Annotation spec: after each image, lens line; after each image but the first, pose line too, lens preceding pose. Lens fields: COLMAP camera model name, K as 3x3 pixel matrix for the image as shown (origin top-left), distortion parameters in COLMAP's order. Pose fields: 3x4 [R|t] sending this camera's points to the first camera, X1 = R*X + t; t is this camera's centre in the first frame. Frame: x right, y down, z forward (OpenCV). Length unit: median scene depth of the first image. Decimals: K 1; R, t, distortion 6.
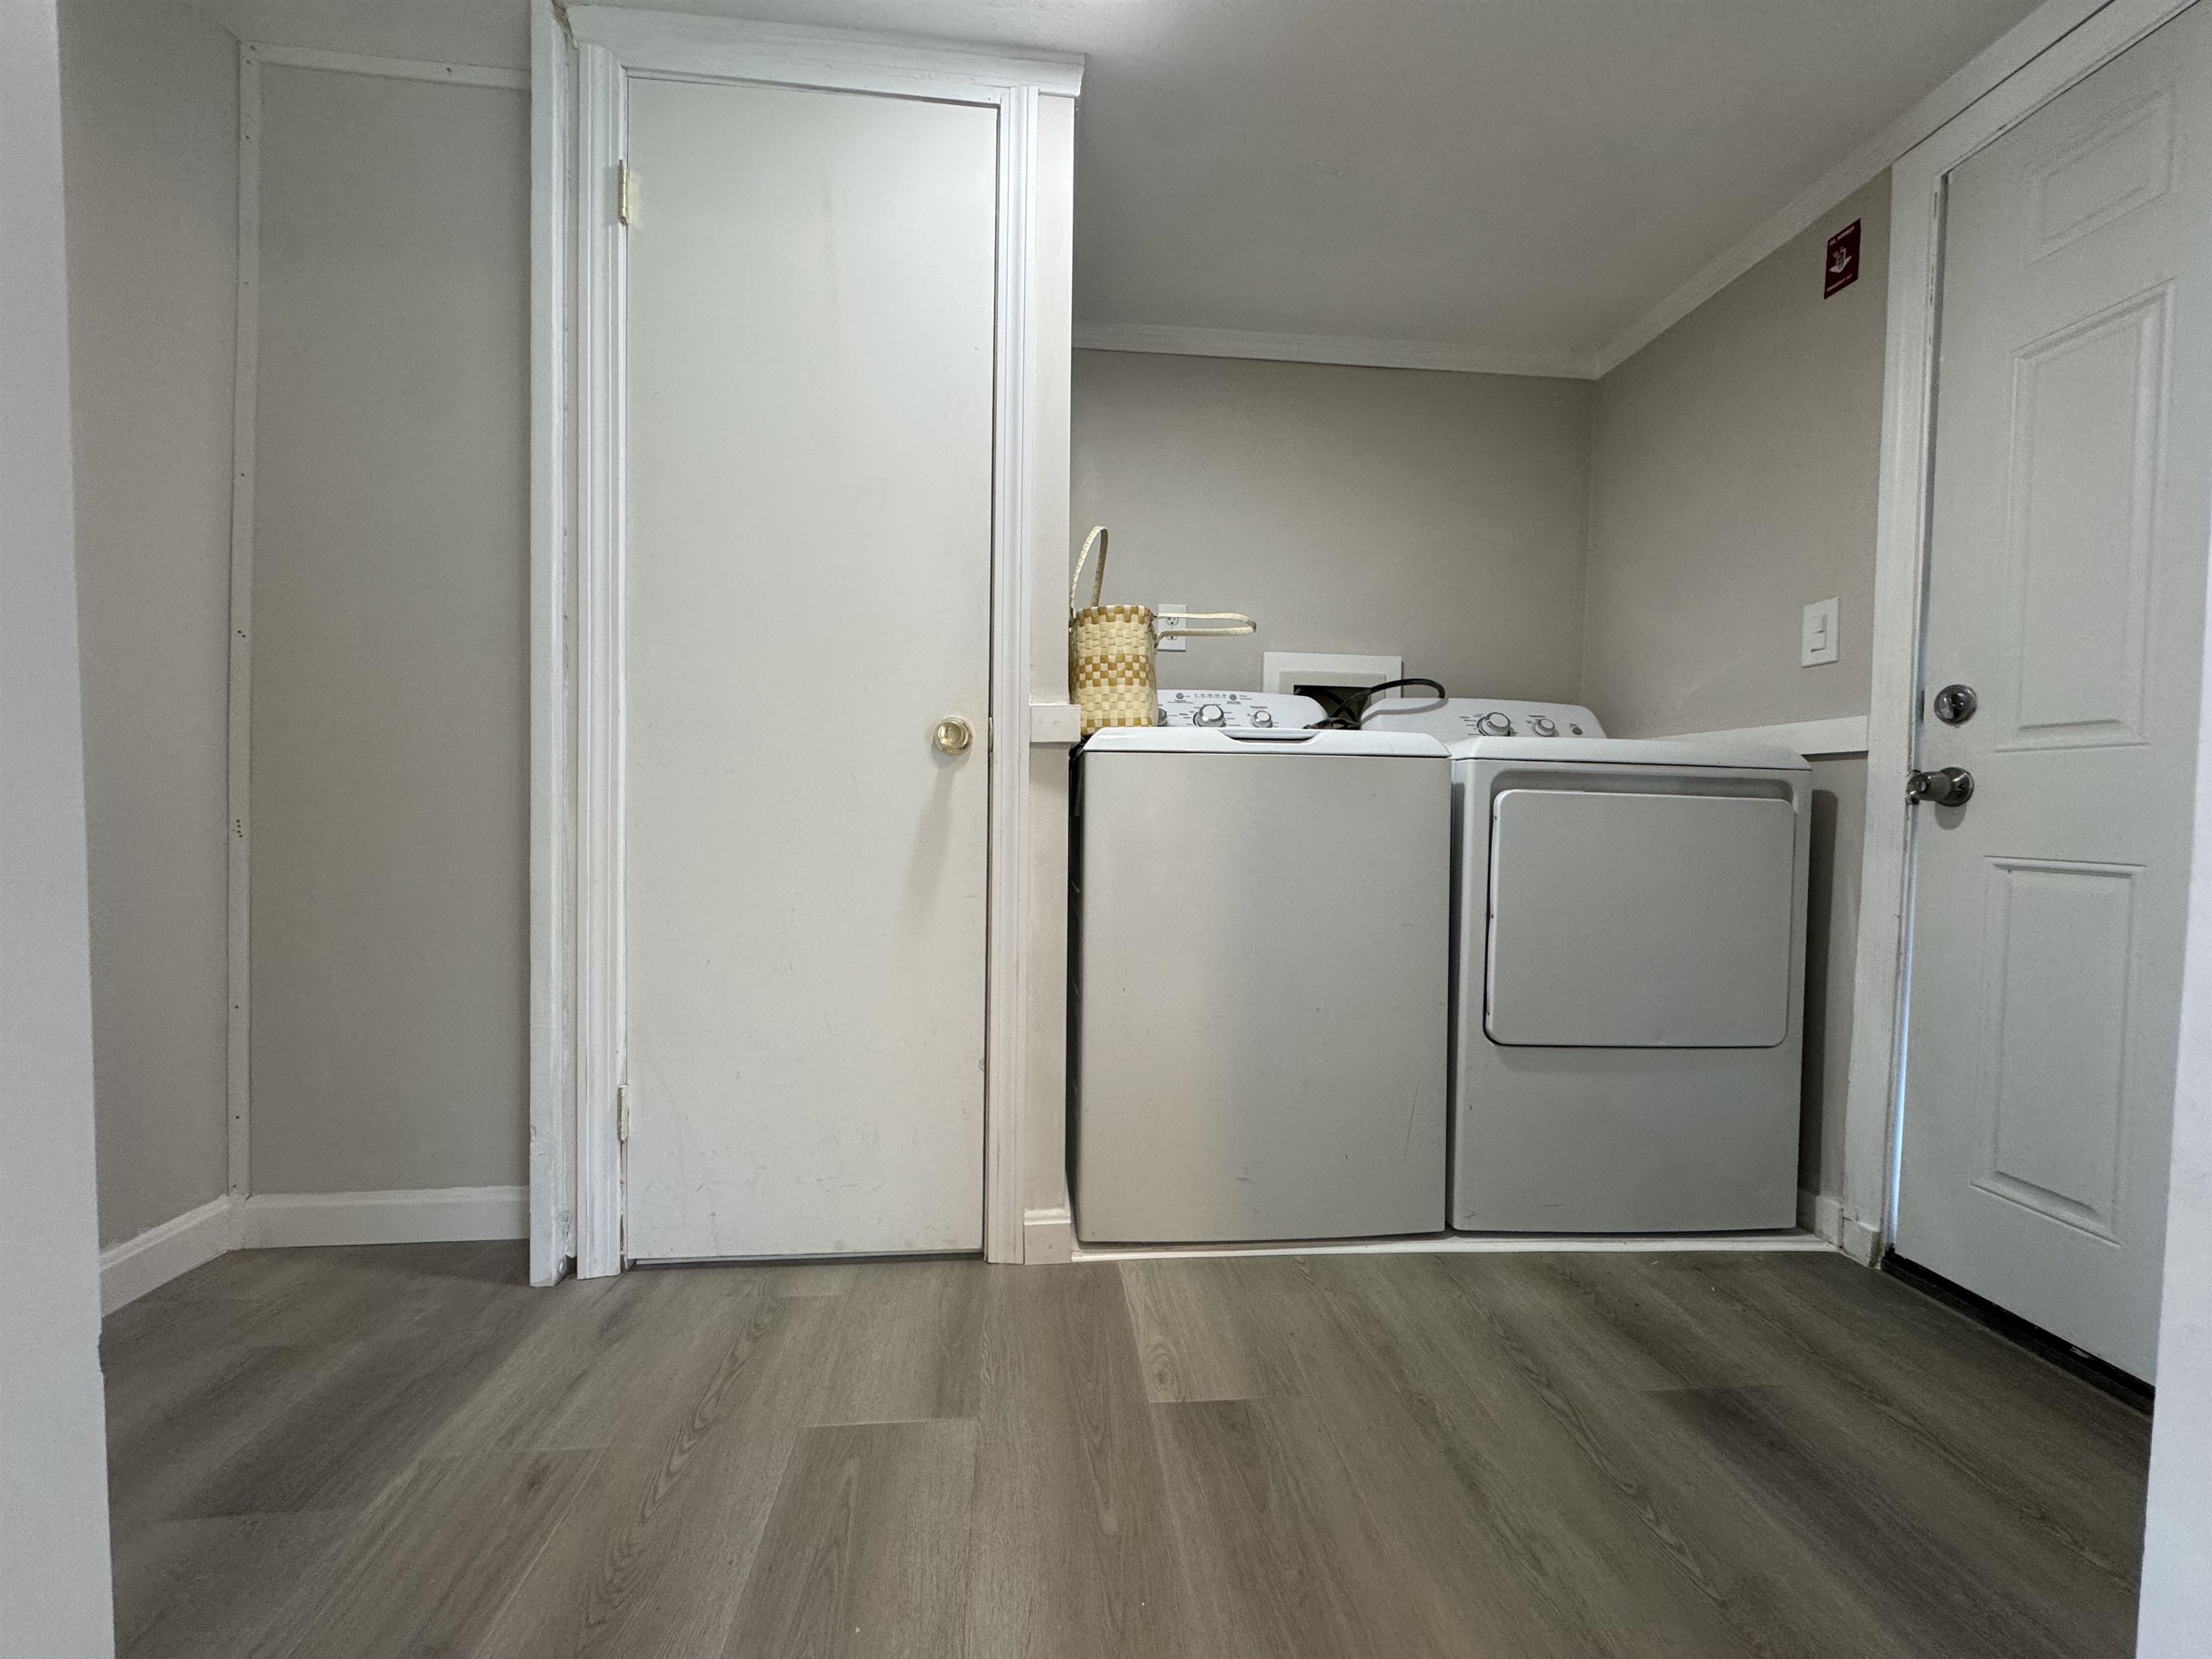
lens RADIAL K [[884.1, 0, 1105.9], [0, 884.1, 826.0], [0, 0, 1]] dist [-0.003382, -0.000026]
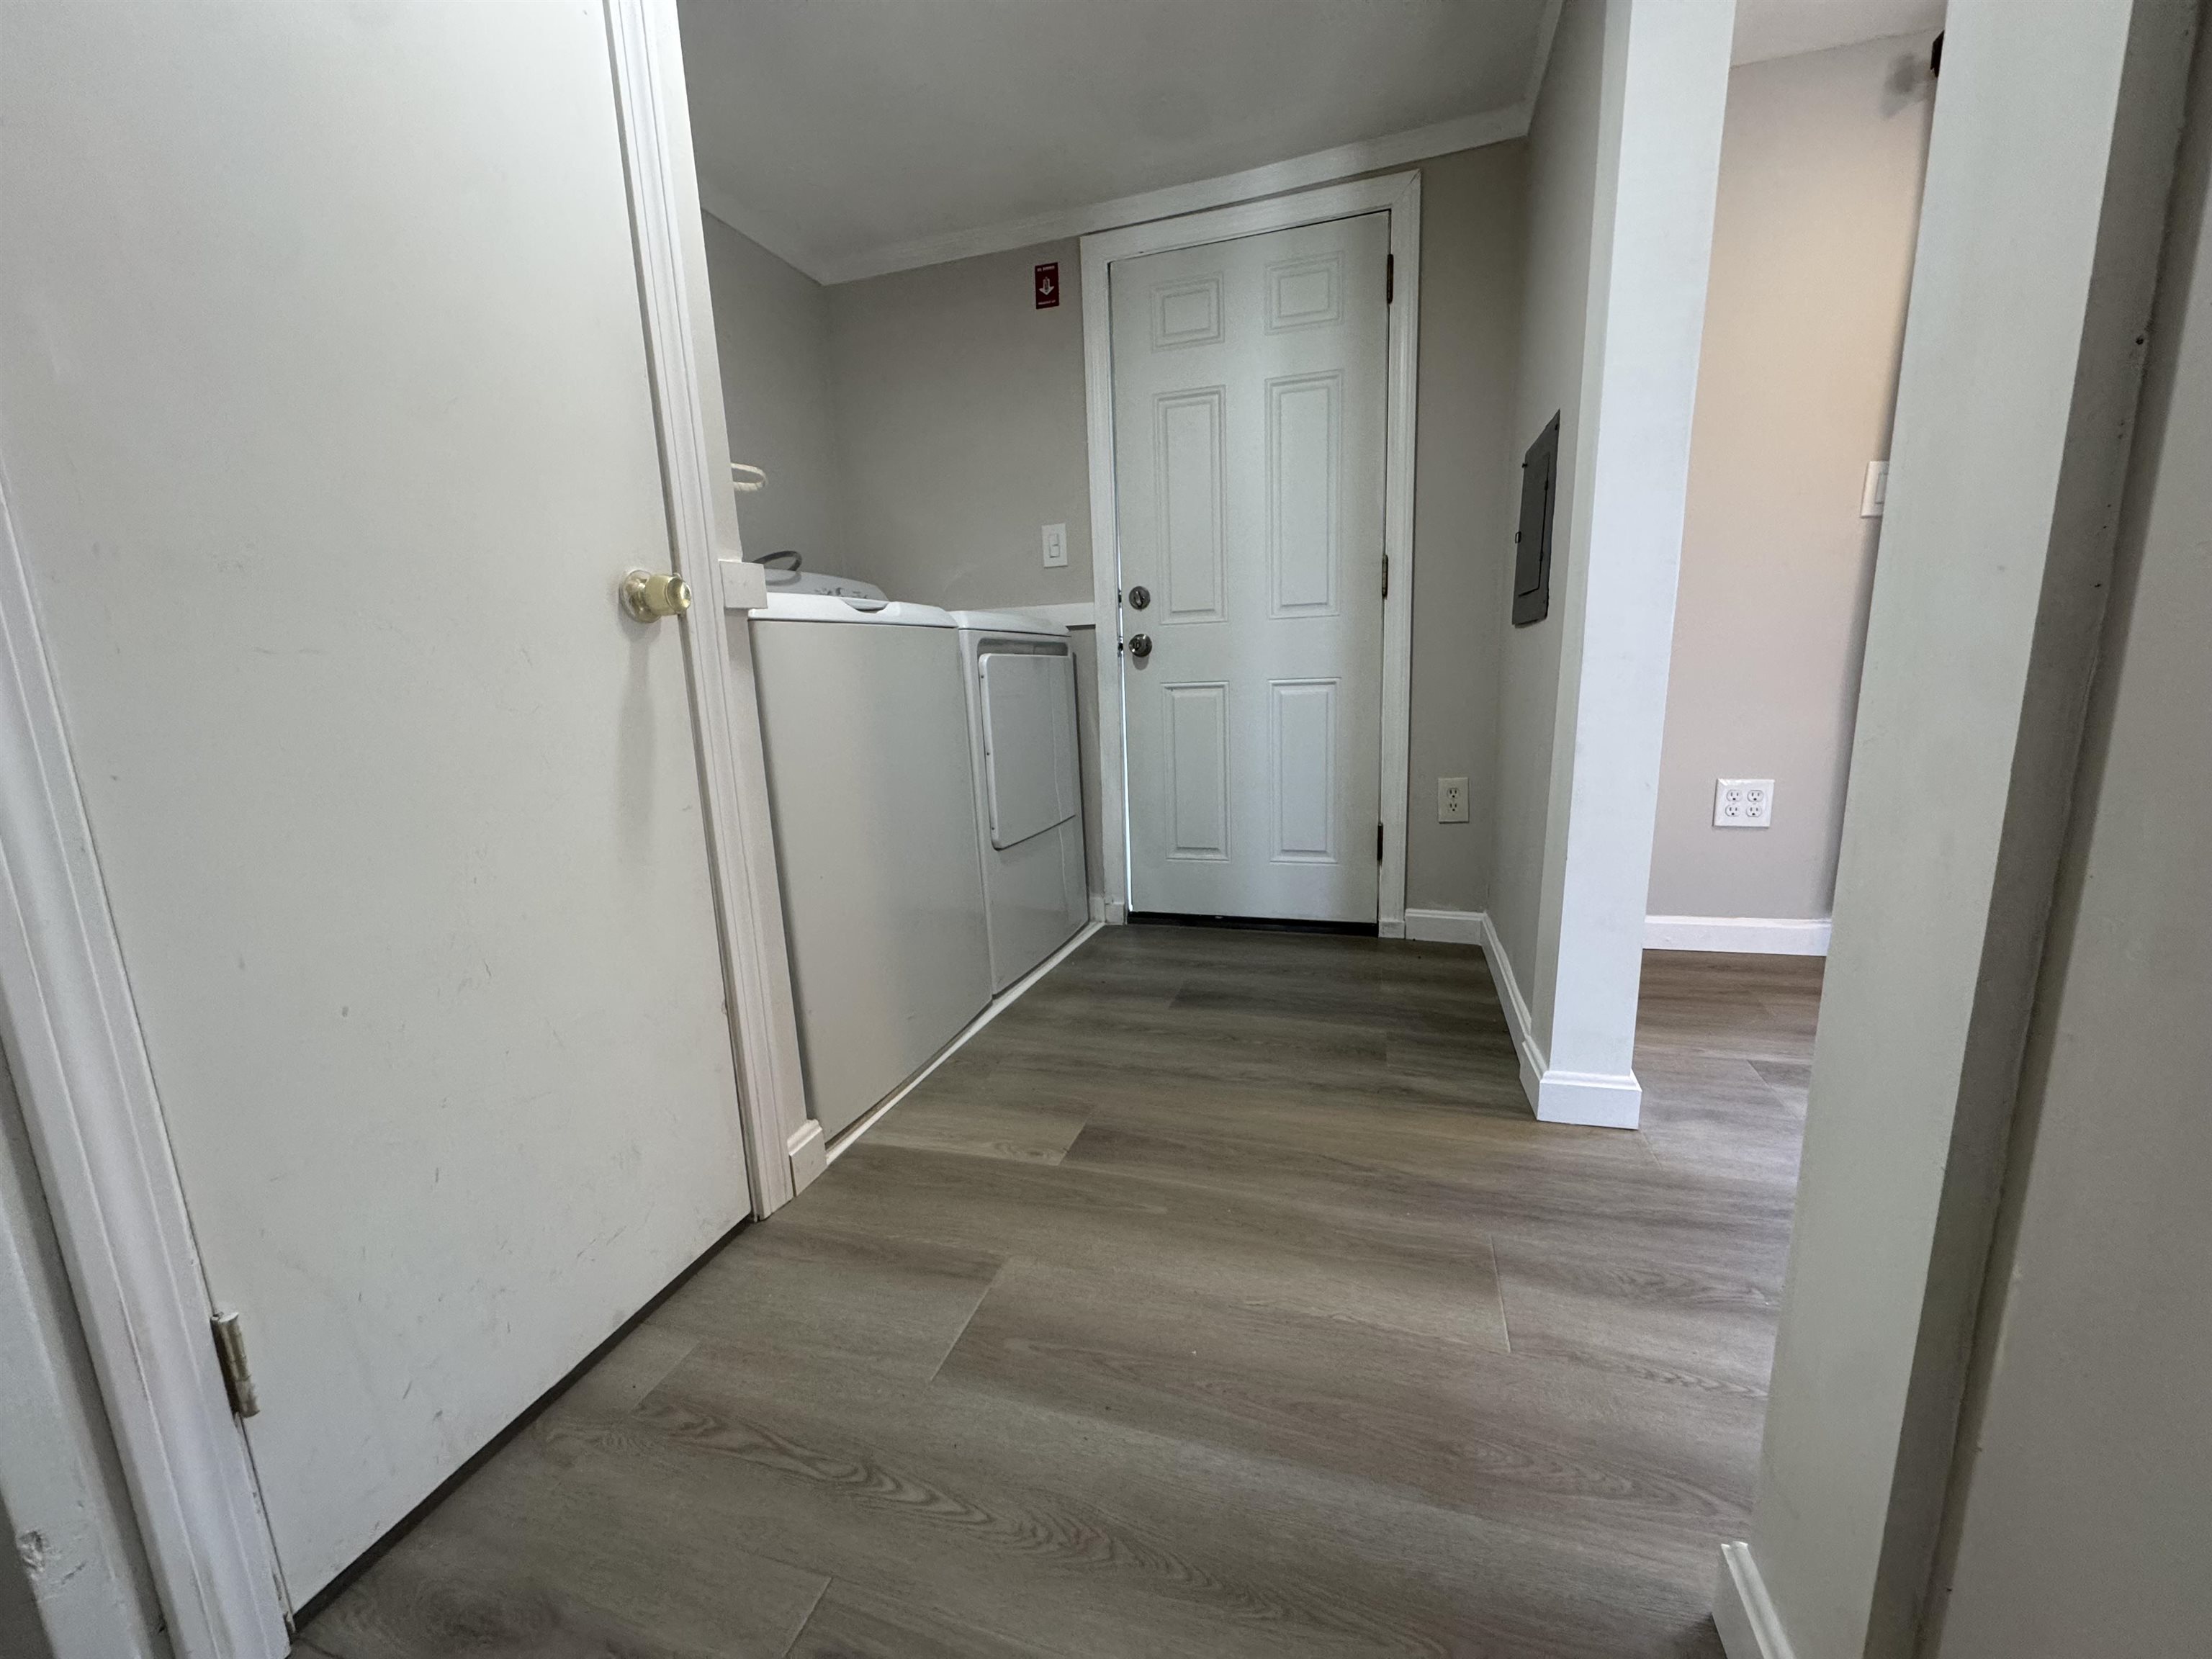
lens RADIAL K [[884.1, 0, 1105.9], [0, 884.1, 826.0], [0, 0, 1]] dist [-0.003382, -0.000026]
pose [[0.384020, -0.199081, 0.901607, -0.725584], [0.071352, 0.979957, 0.185990, -0.023507], [-0.920564, -0.007092, 0.390528, 0.360091]]
